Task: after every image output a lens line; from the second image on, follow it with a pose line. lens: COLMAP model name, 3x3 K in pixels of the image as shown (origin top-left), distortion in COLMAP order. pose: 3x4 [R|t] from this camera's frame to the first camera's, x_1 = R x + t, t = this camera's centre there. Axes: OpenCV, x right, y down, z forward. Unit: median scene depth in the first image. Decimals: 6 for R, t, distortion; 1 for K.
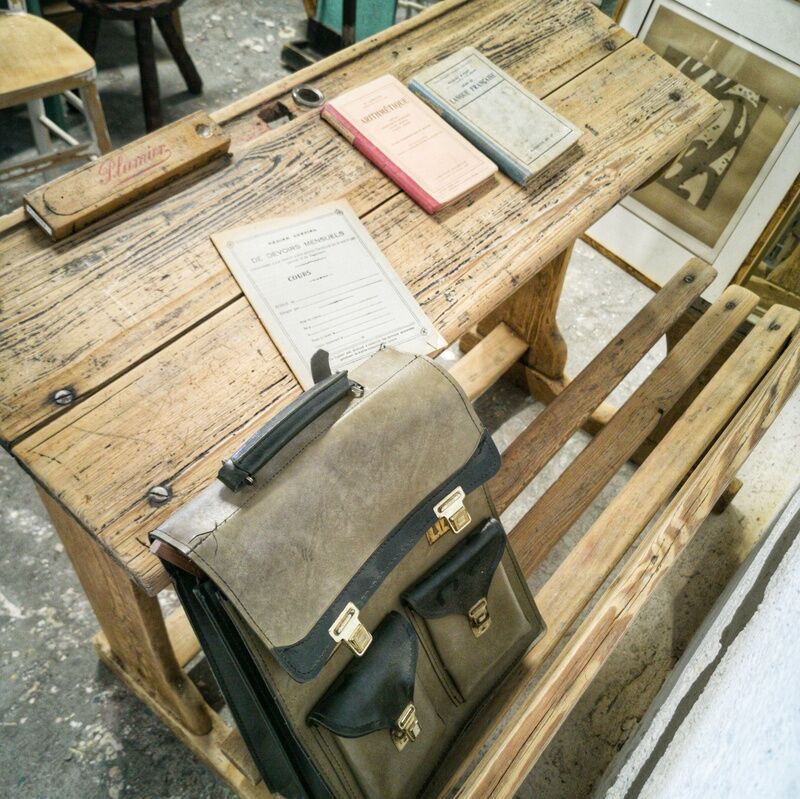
lens RADIAL K [[844.6, 0, 386.4], [0, 844.6, 411.4], [0, 0, 1]] dist [0.079829, -0.168605]
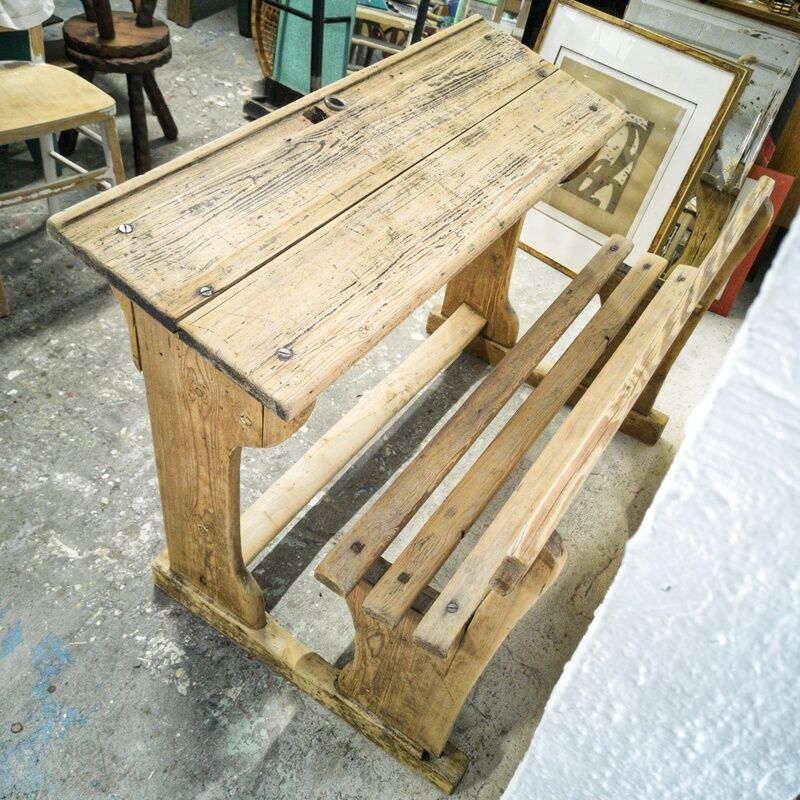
lens RADIAL K [[839.5, 0, 401.2], [0, 839.5, 355.3], [0, 0, 1]] dist [0.062741, -0.118215]
pose [[0.991083, -0.049119, 0.123865, -0.141886], [0.065981, 0.988518, -0.135935, 0.171649], [-0.115765, 0.142896, 0.982944, -0.213468]]
